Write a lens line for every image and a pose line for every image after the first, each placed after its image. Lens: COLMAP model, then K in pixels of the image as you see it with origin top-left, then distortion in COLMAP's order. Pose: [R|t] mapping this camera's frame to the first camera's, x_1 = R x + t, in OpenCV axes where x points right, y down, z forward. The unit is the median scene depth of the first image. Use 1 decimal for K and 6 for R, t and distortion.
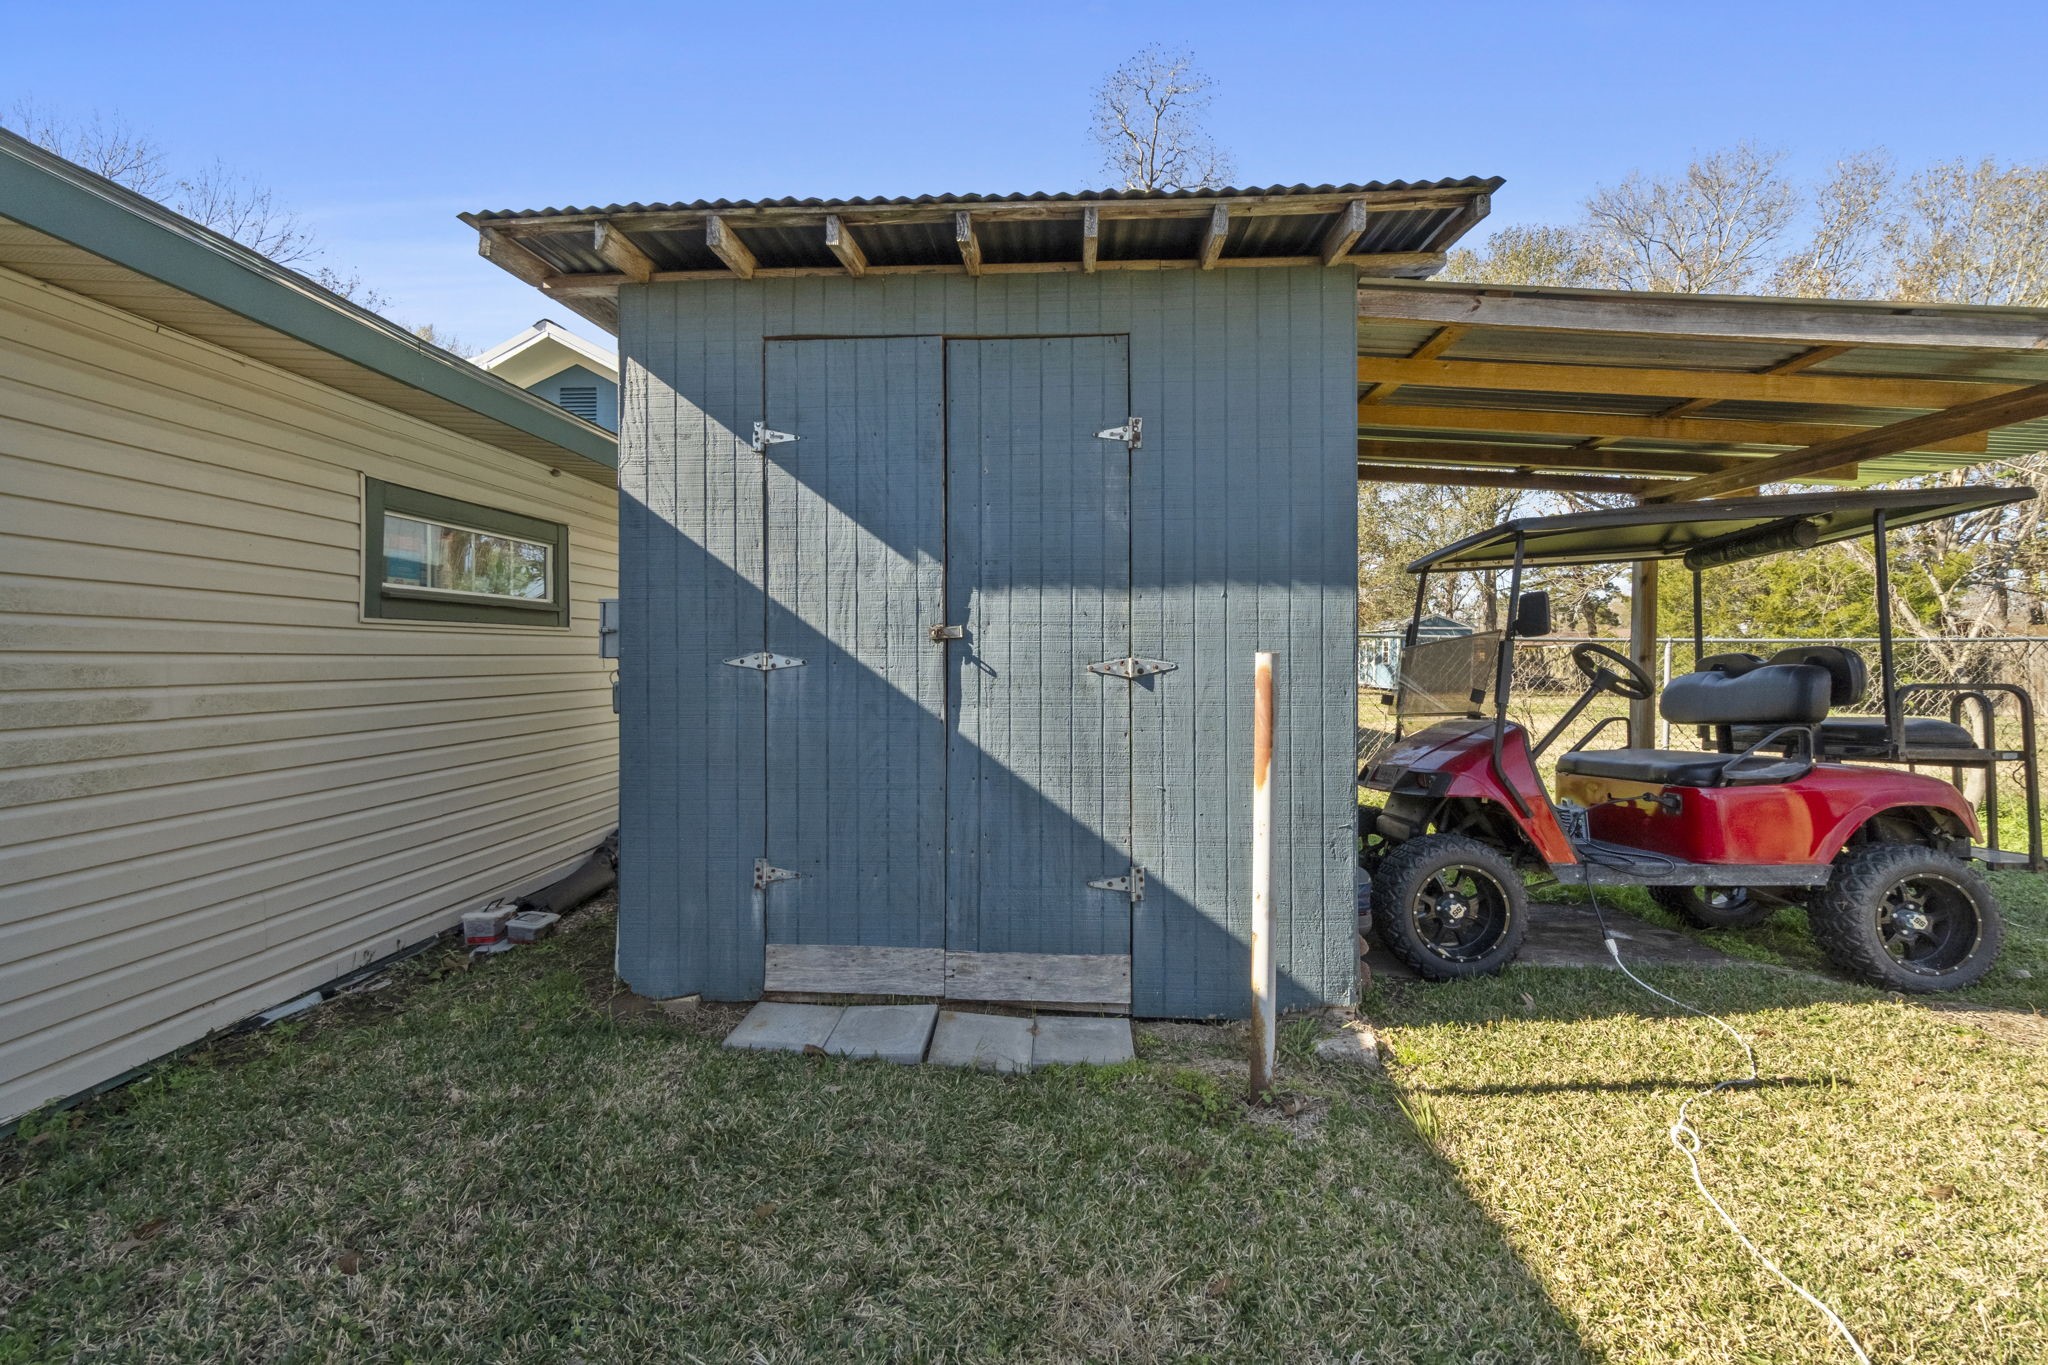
lens RADIAL K [[900.0, 0, 1024.7], [0, 900.0, 678.2], [0, 0, 1]] dist [-0.006651, 0.001121]
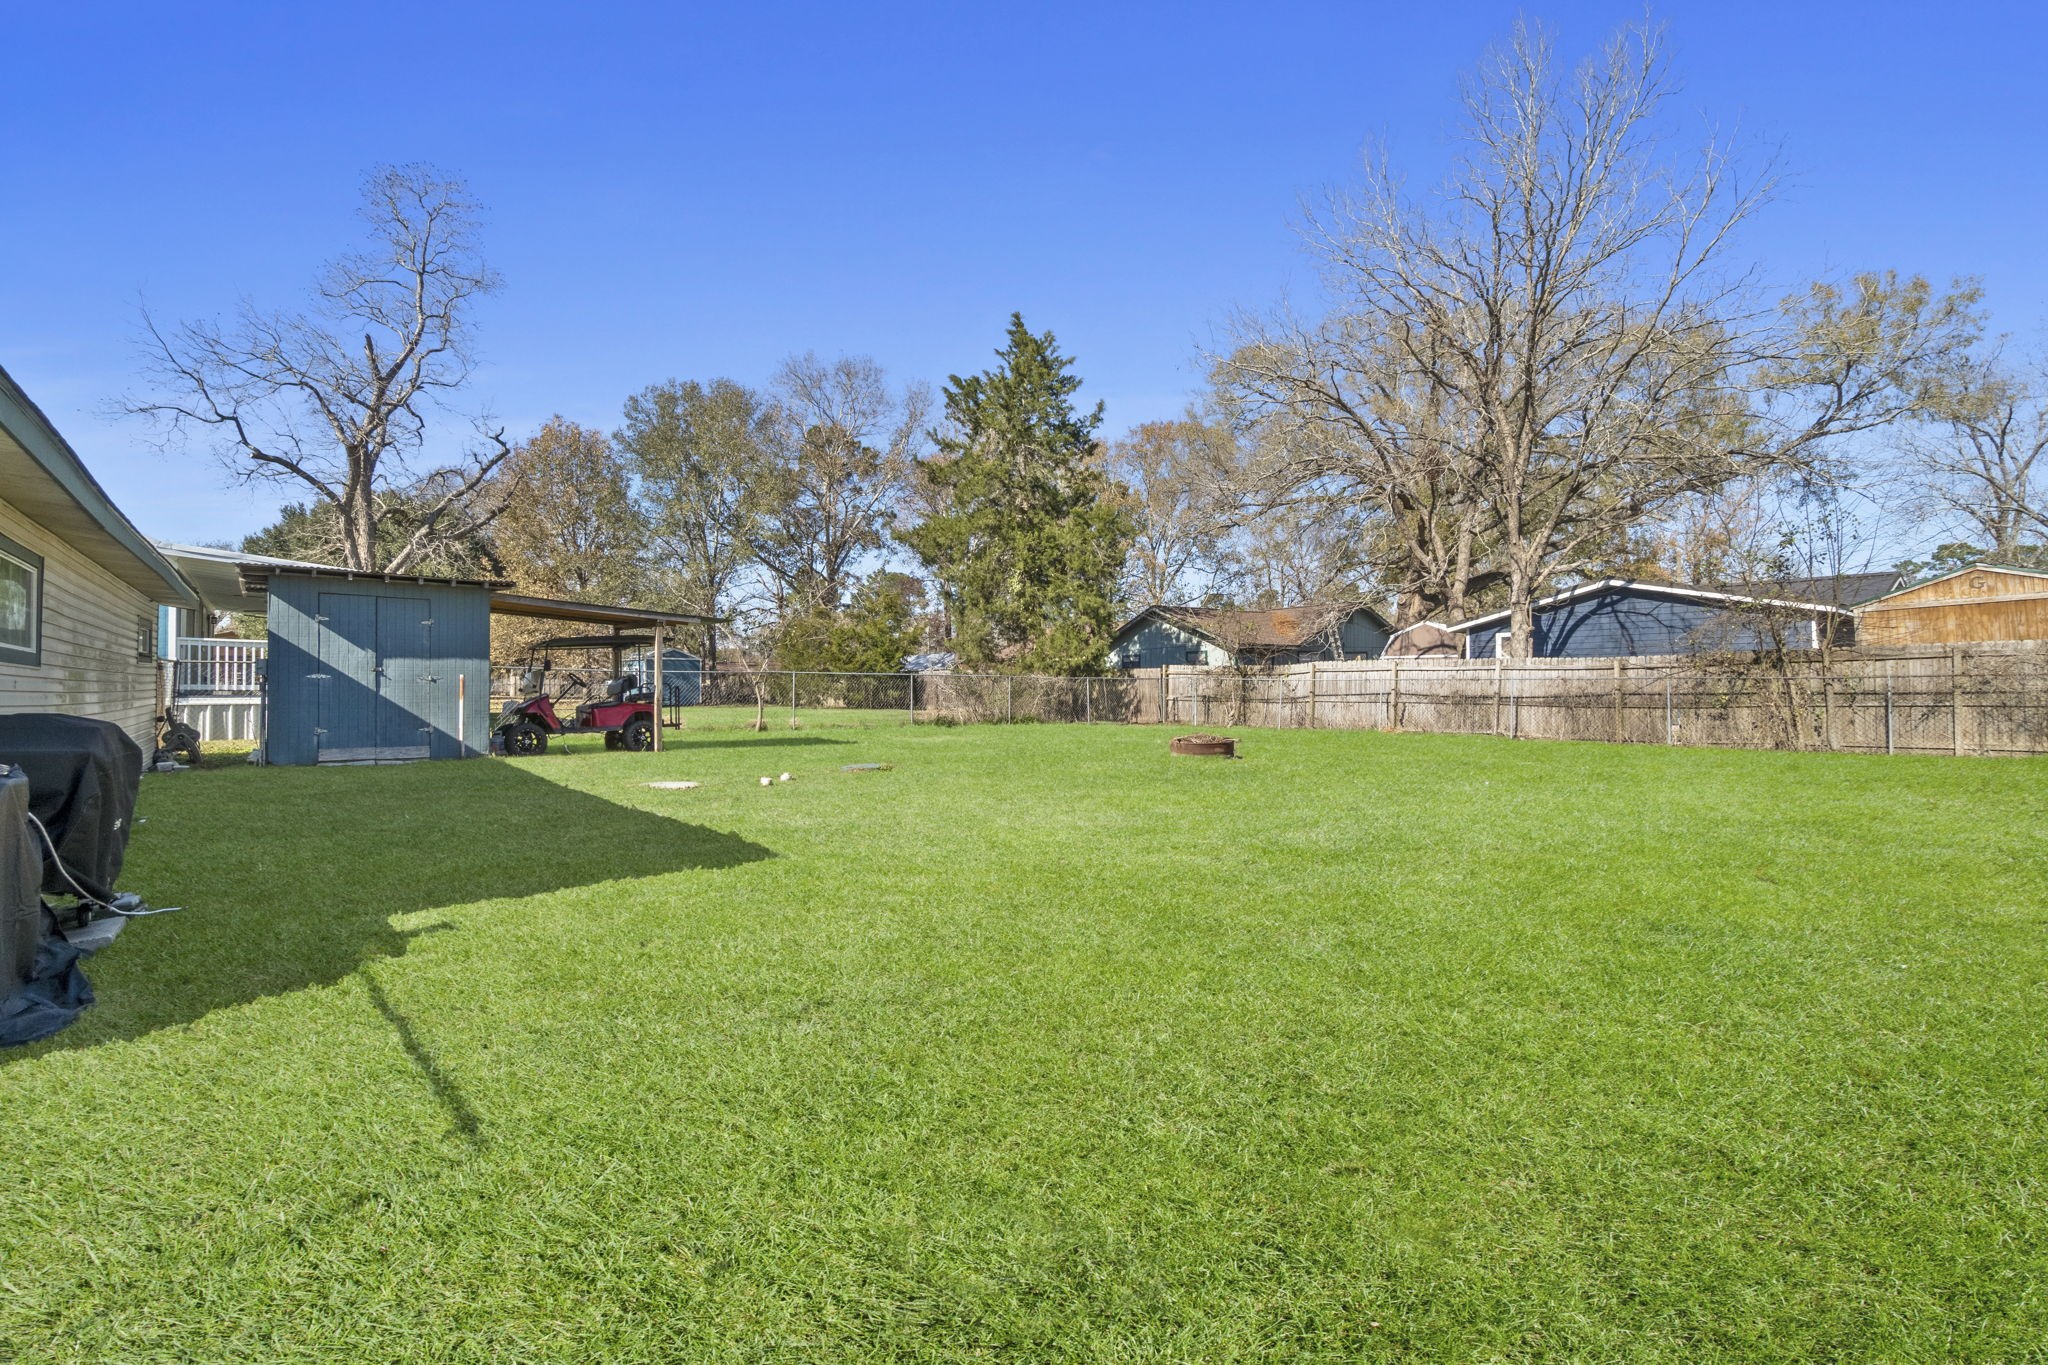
lens RADIAL K [[900.0, 0, 1011.5], [0, 900.0, 667.7], [0, 0, 1]] dist [-0.006651, 0.001121]
pose [[0.745590, 0.009737, 0.666334, -0.641594], [0.004260, 0.999803, -0.019377, 0.032137], [-0.666391, 0.017286, 0.745402, -3.878470]]
